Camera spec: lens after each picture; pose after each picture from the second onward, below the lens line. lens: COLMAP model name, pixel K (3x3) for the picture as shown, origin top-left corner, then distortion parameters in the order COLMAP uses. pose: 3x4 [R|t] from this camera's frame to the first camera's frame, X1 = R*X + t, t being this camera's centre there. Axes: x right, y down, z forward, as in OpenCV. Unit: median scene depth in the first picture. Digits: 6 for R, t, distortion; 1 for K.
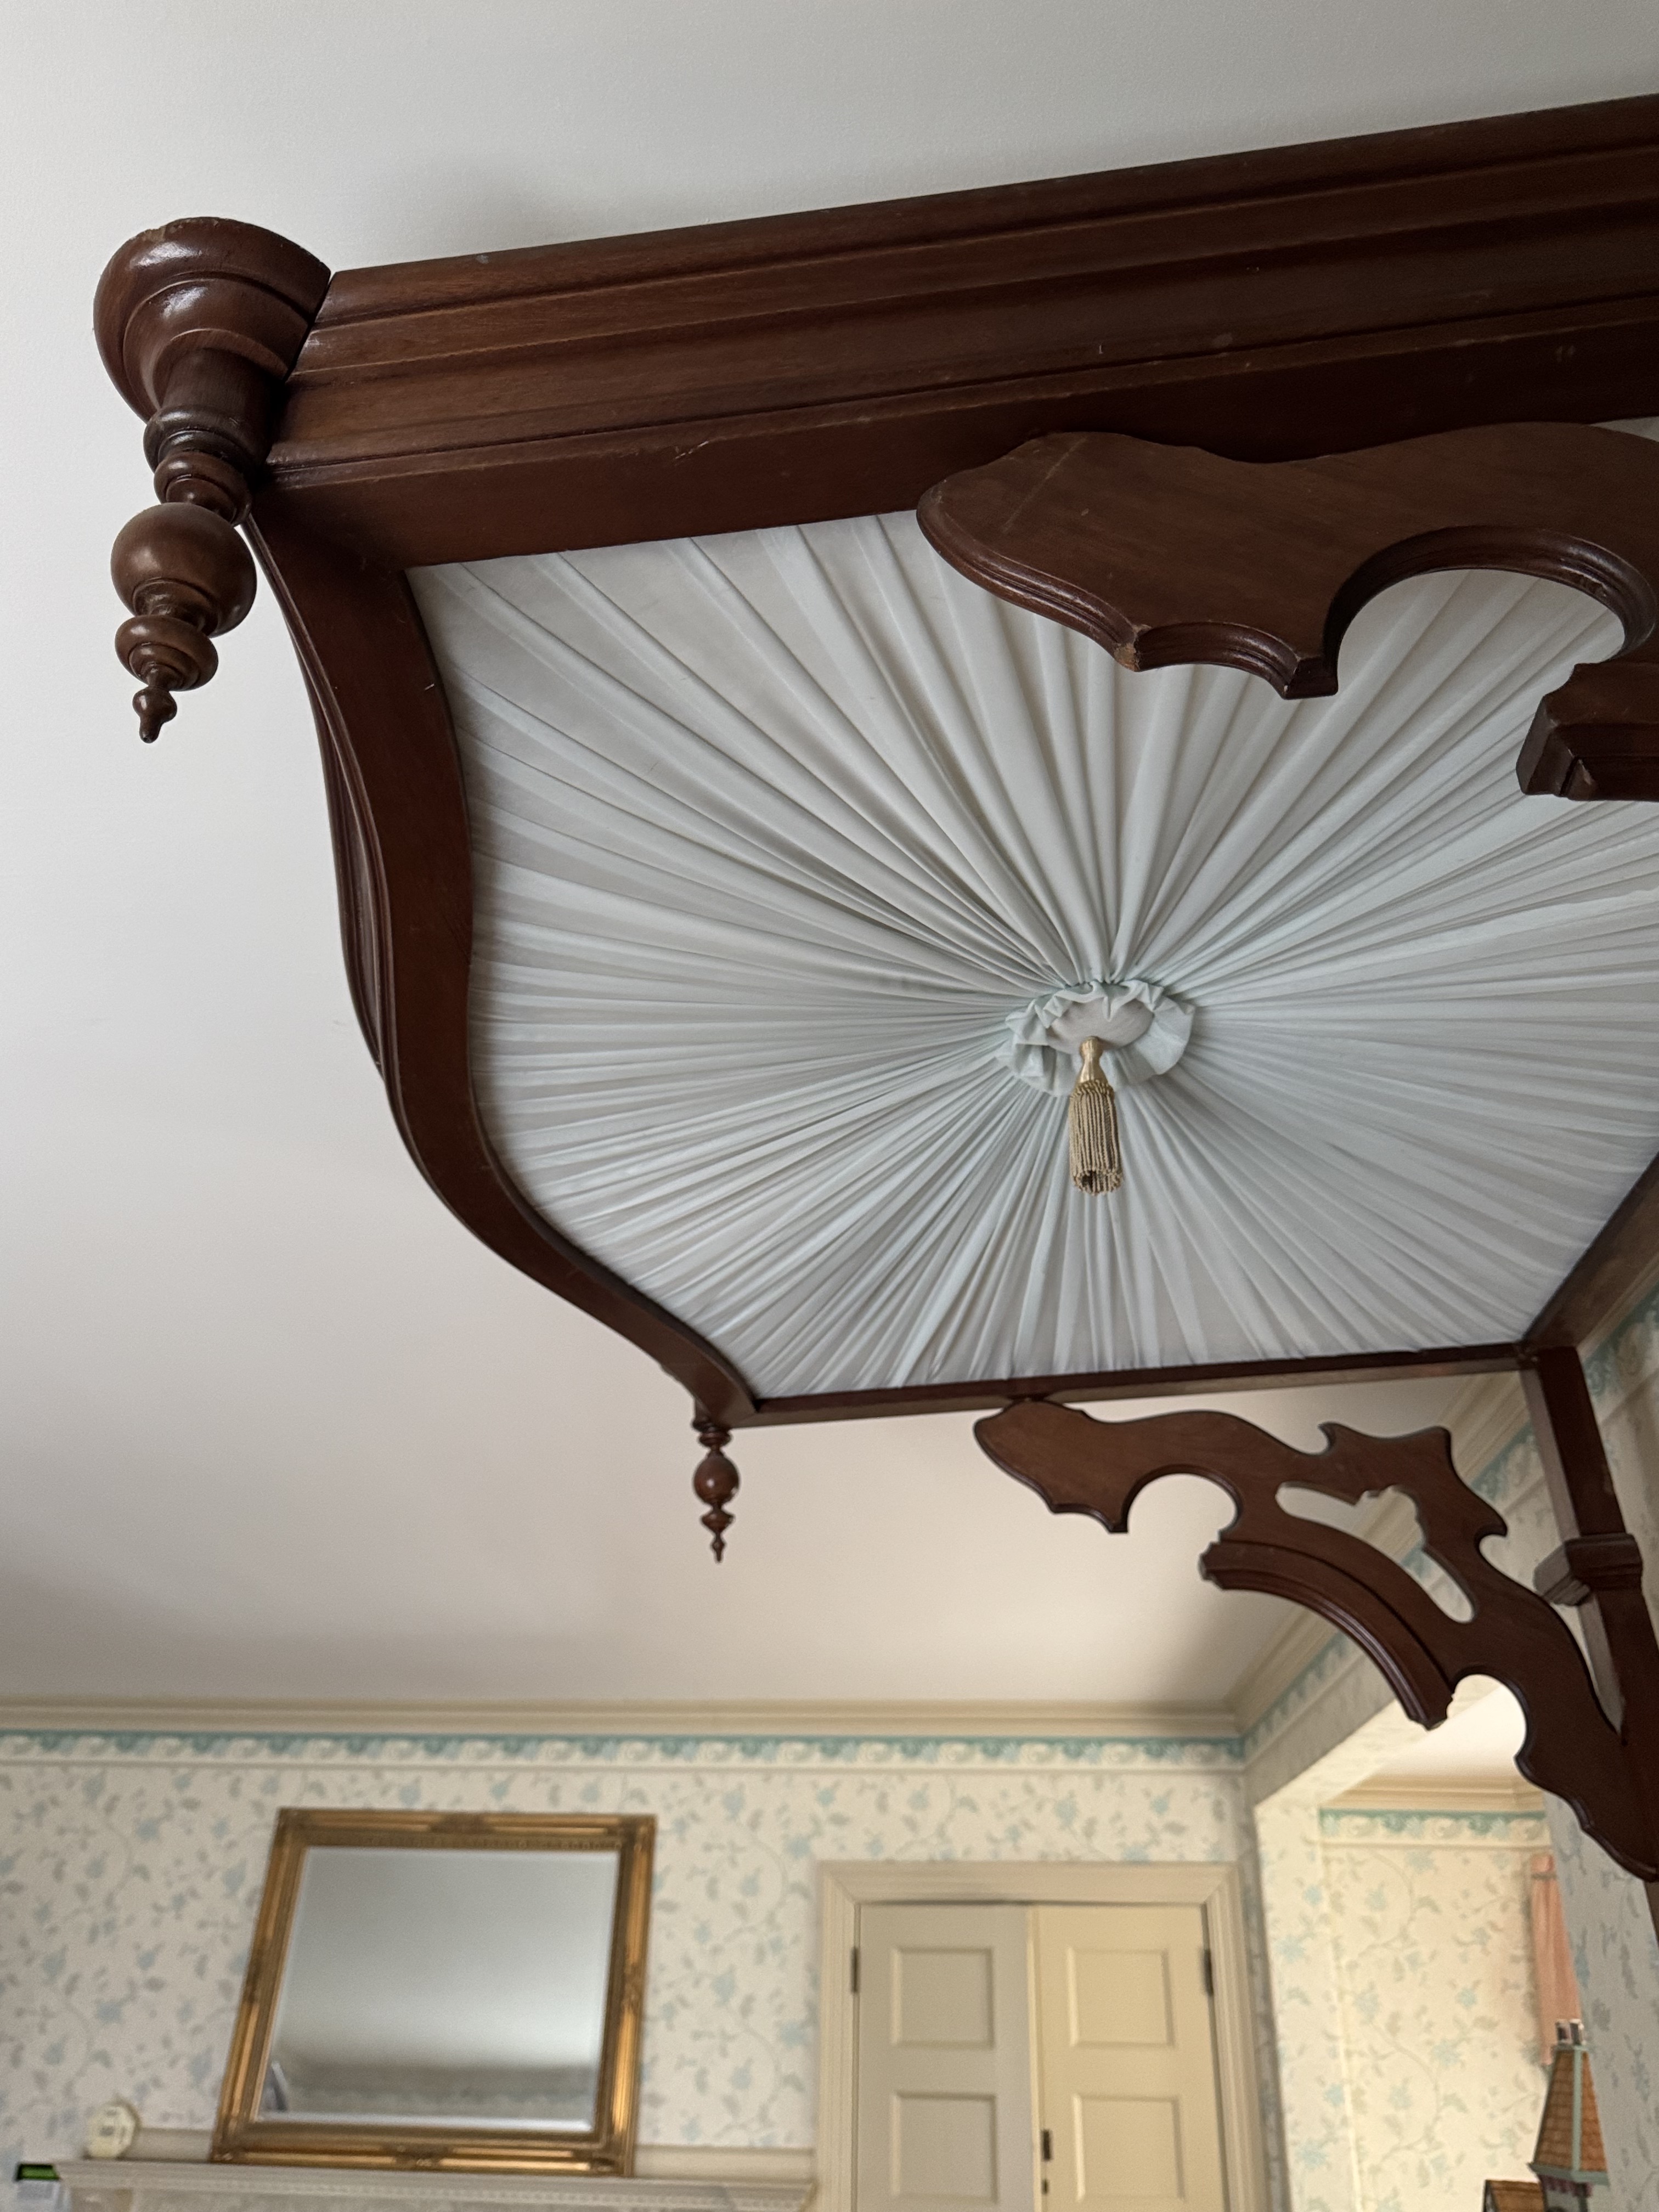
lens RADIAL K [[1651.8, 0, 824.0], [0, 1651.8, 1104.7], [0, 0, 1]] dist [0.045432, -0.065554]
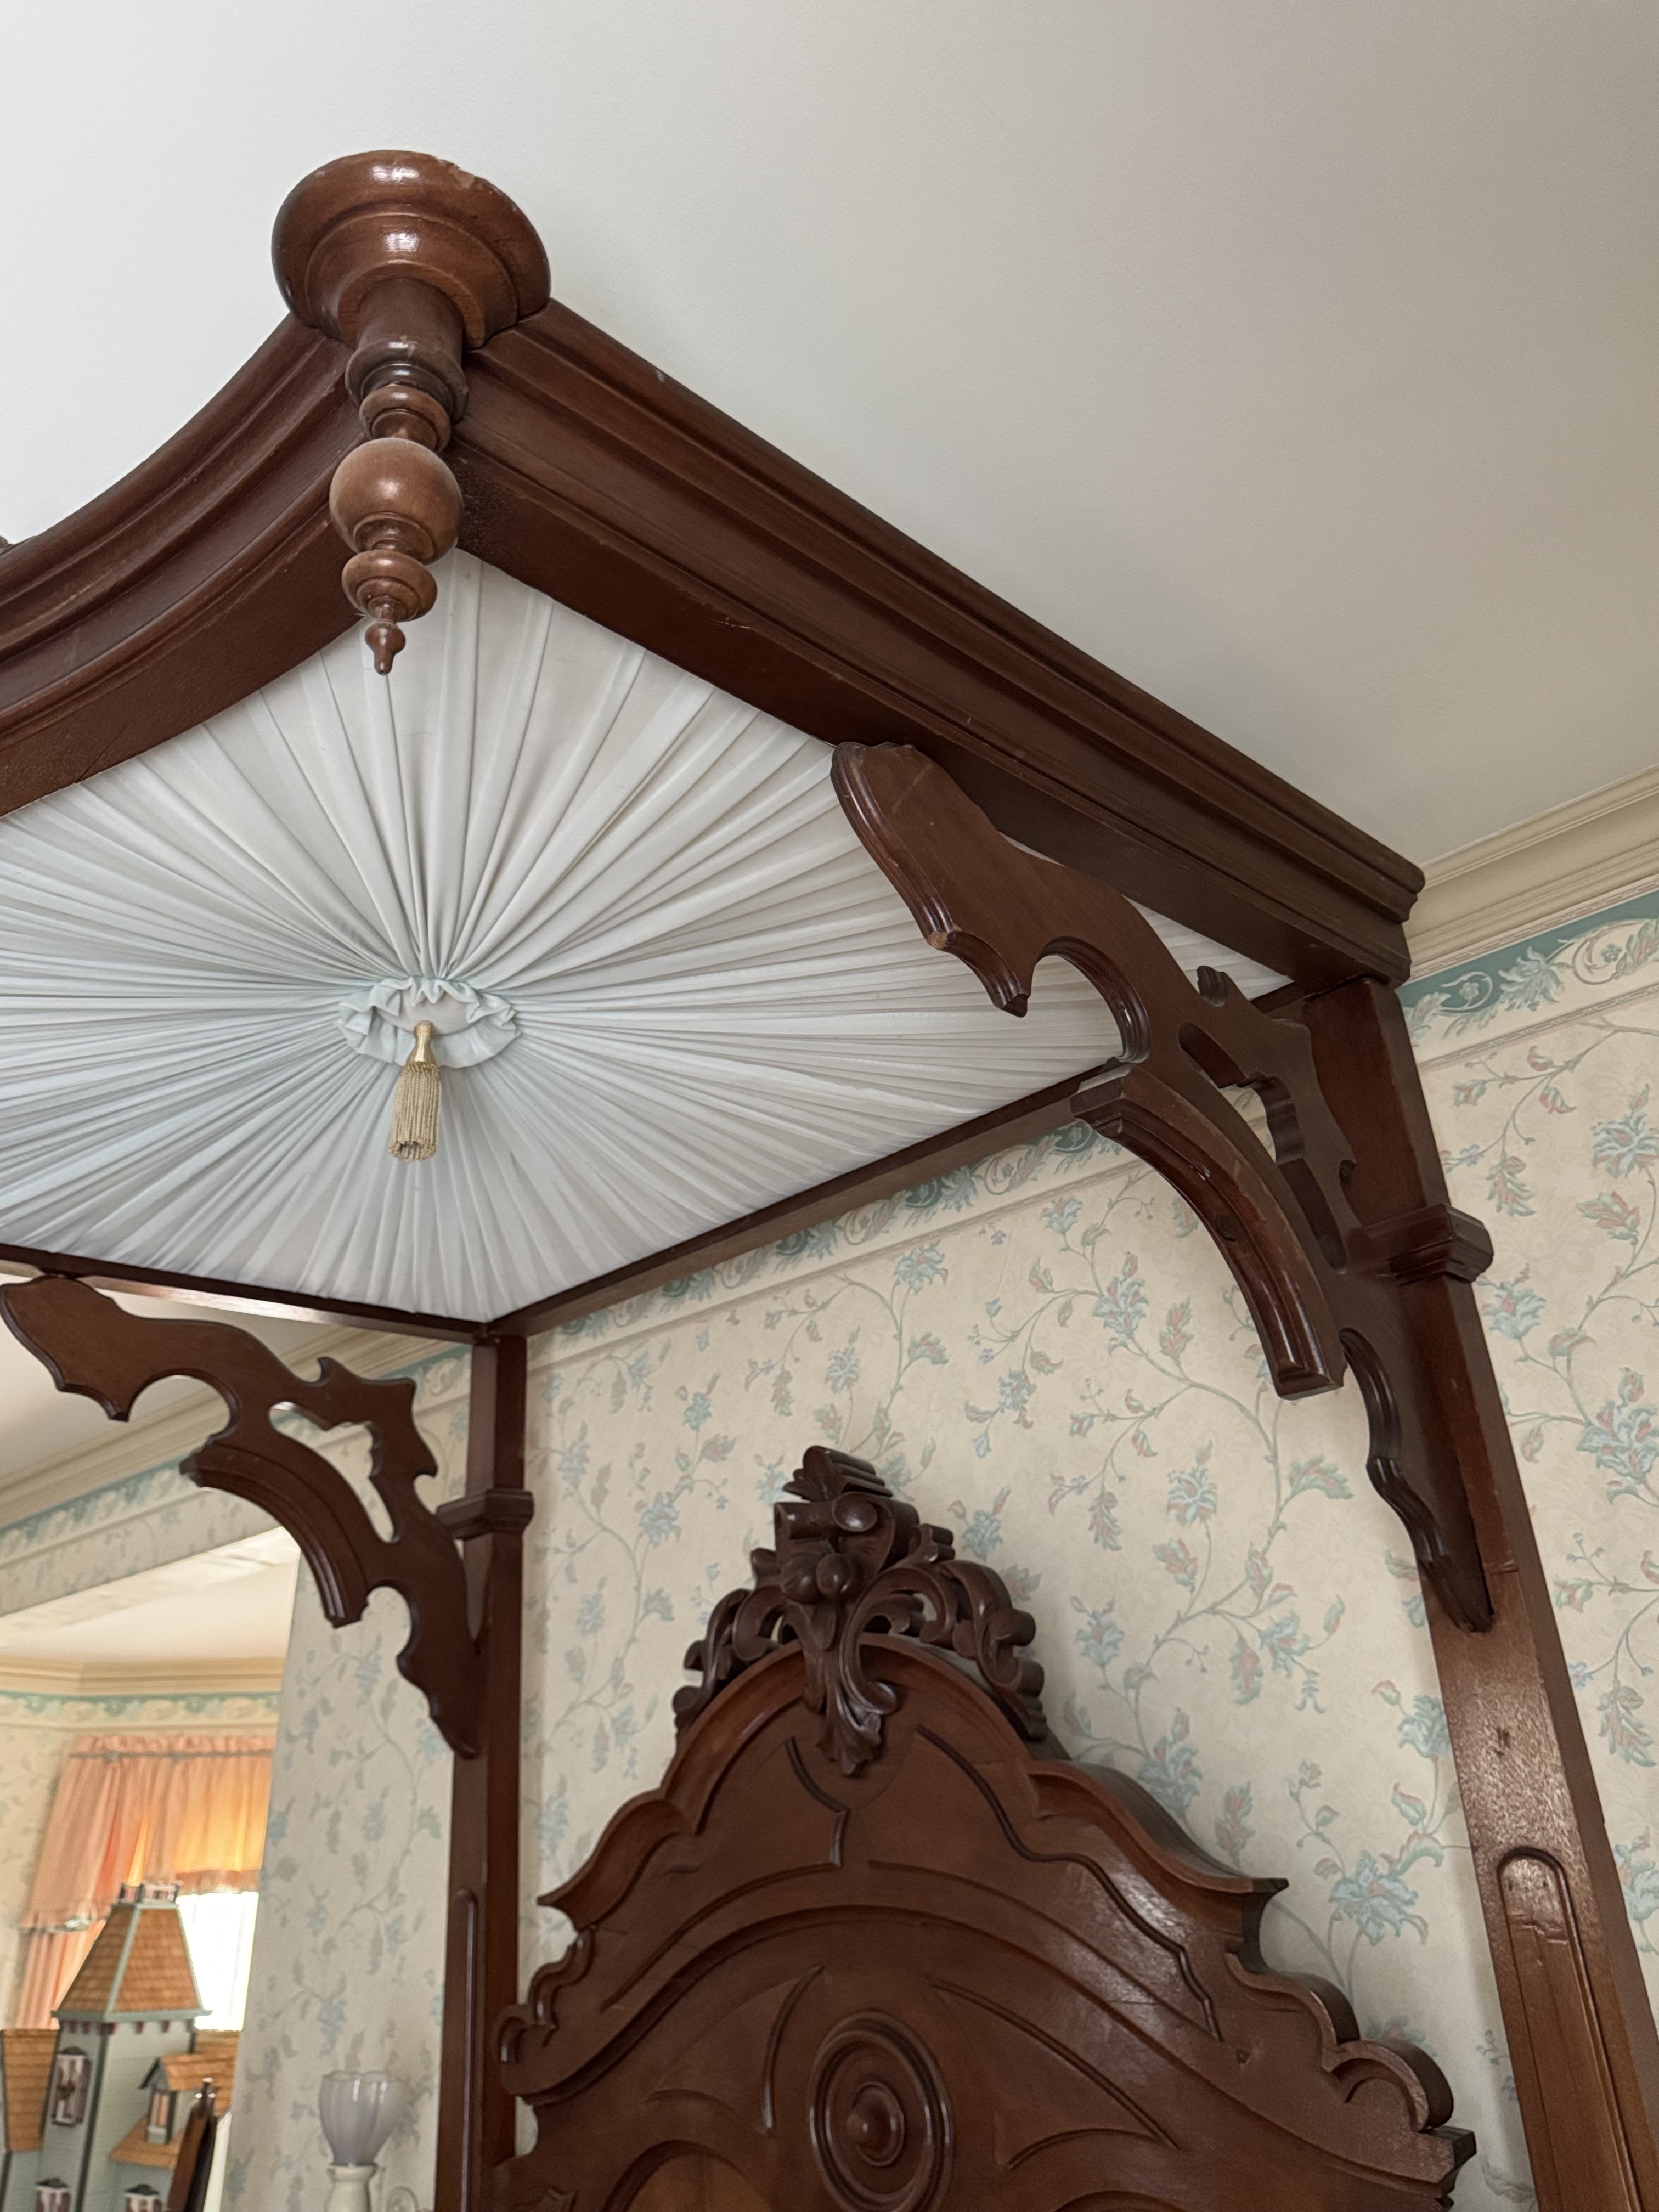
lens RADIAL K [[1651.8, 0, 829.0], [0, 1651.8, 1100.7], [0, 0, 1]] dist [0.045432, -0.065554]
pose [[0.646188, 0.304356, 0.699863, -0.317914], [-0.344021, 0.934747, -0.088865, 0.011180], [-0.681242, -0.183344, 0.708727, -0.001133]]
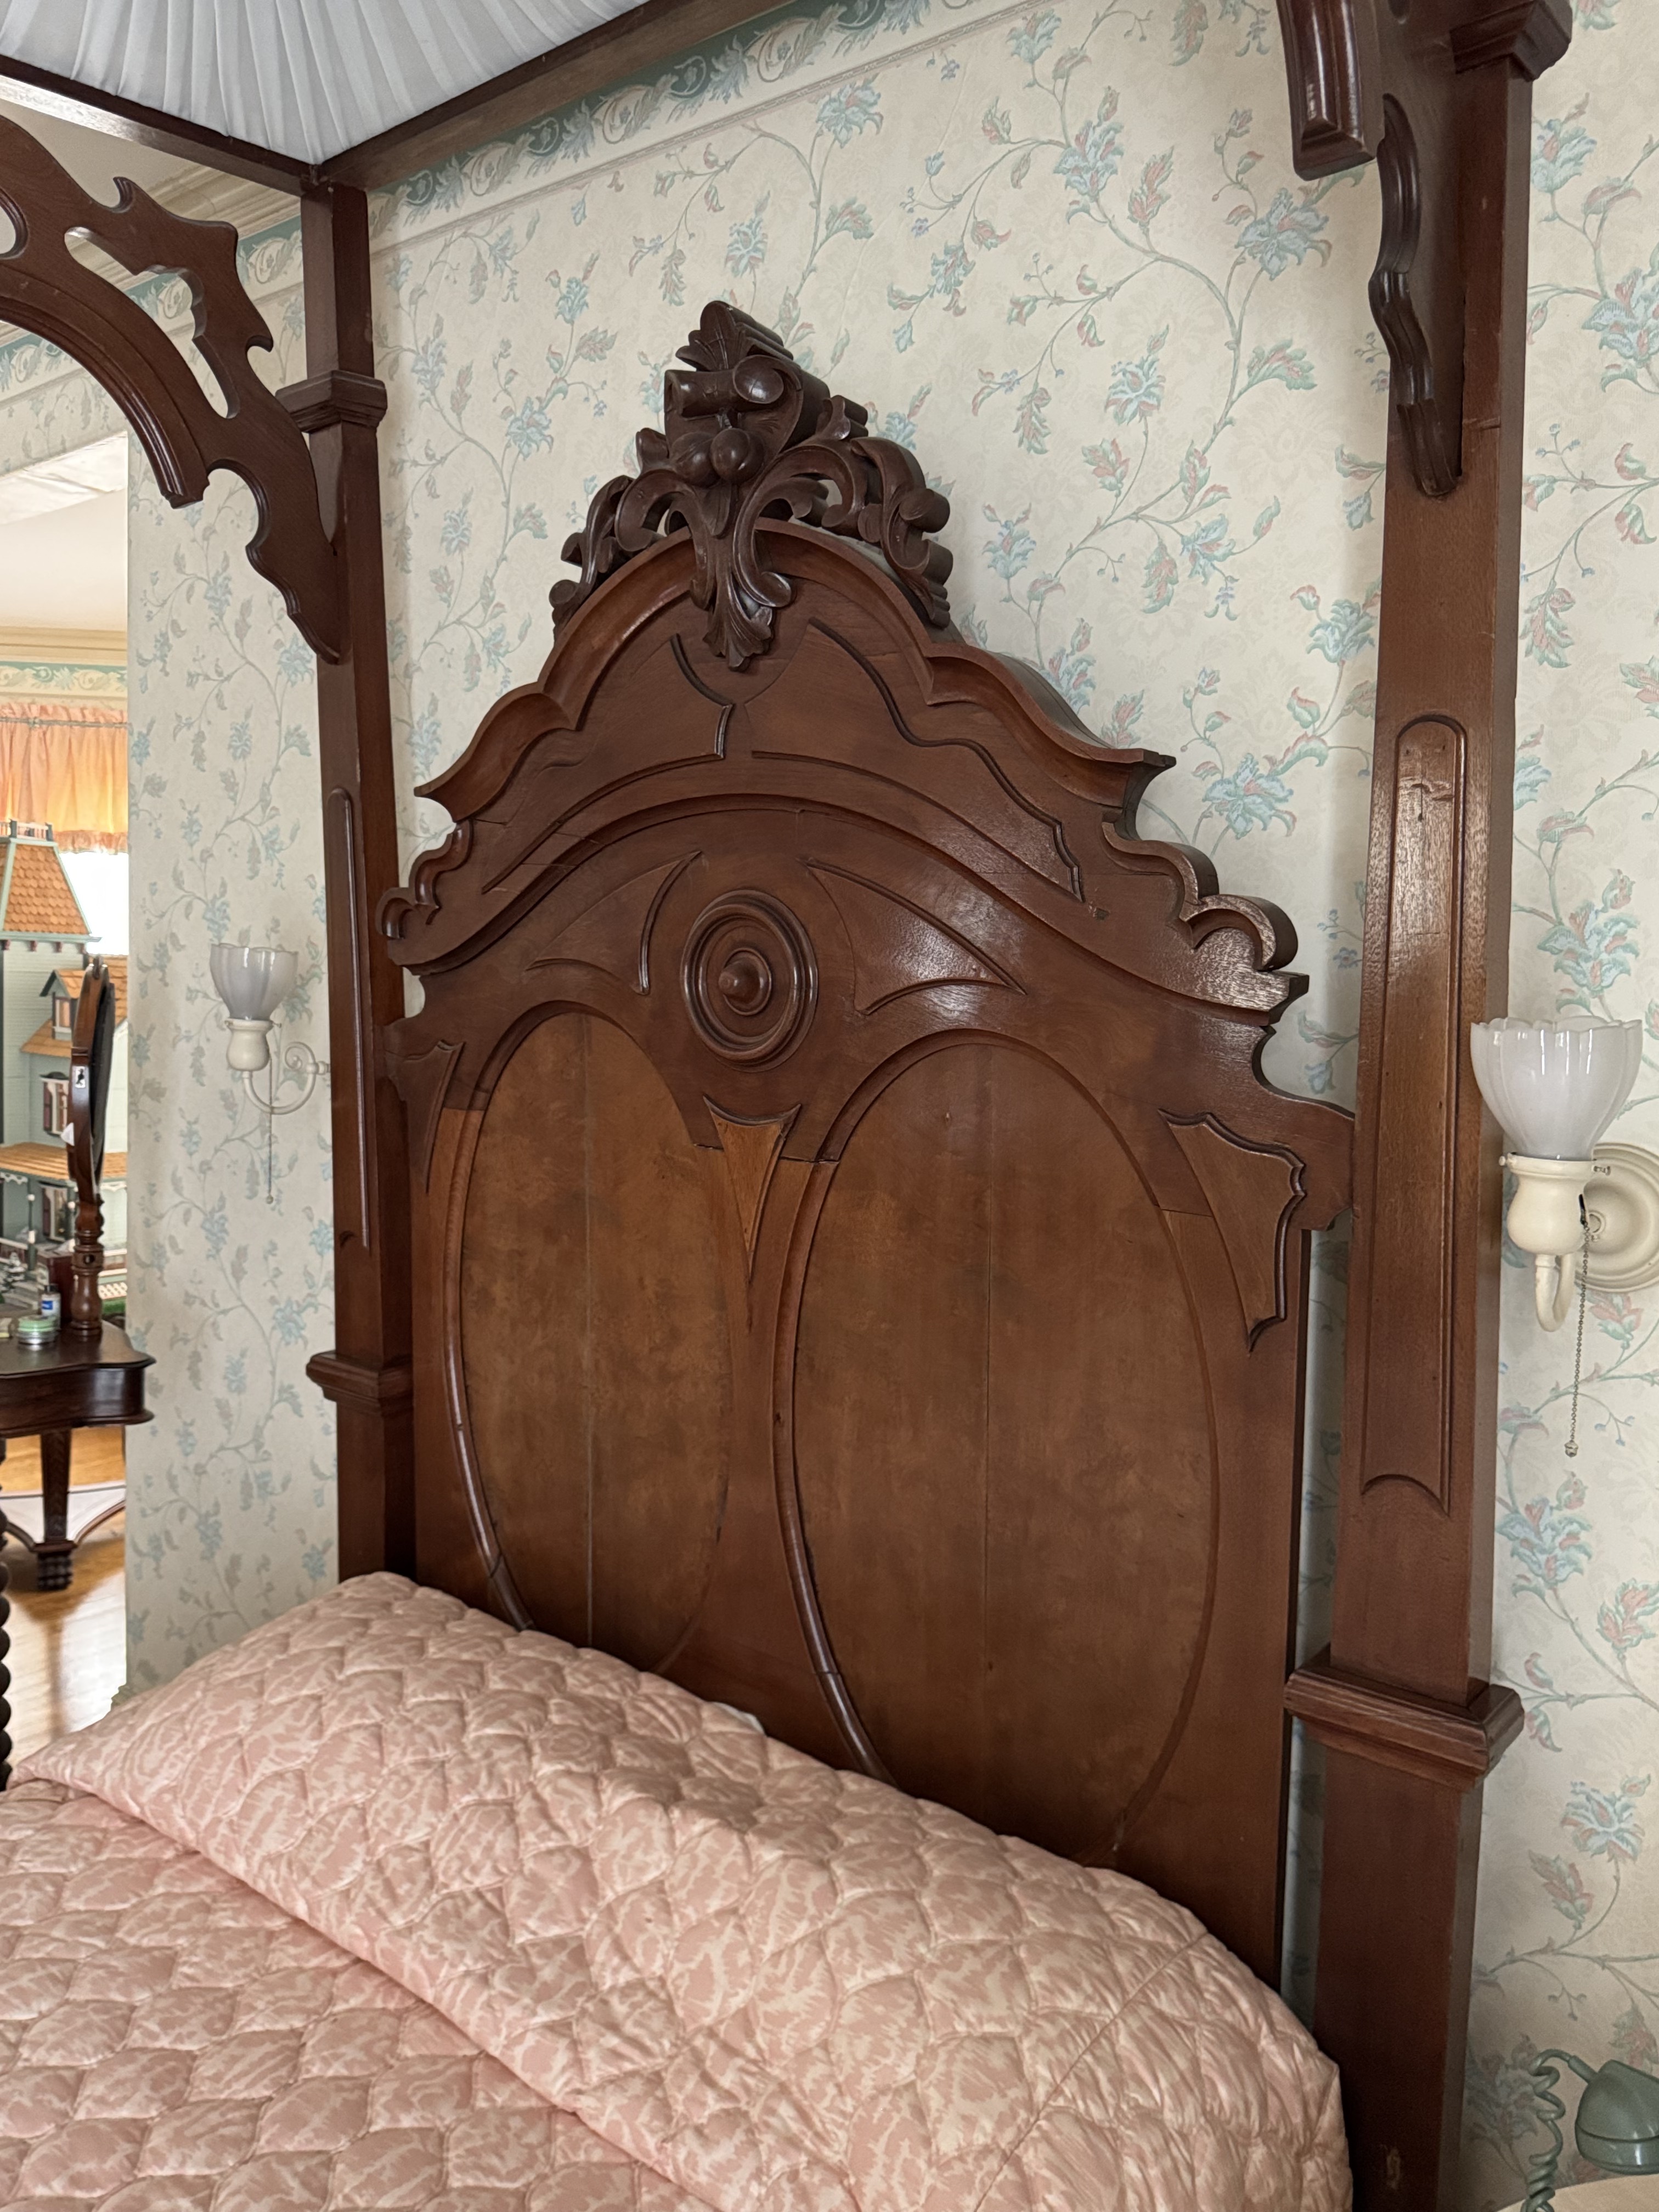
lens RADIAL K [[1651.8, 0, 821.5], [0, 1651.8, 1102.8], [0, 0, 1]] dist [0.045432, -0.065554]
pose [[0.579149, -0.072243, 0.812014, -0.268256], [-0.416936, 0.829690, 0.371185, 0.111423], [-0.700536, -0.553529, 0.450394, 0.013240]]
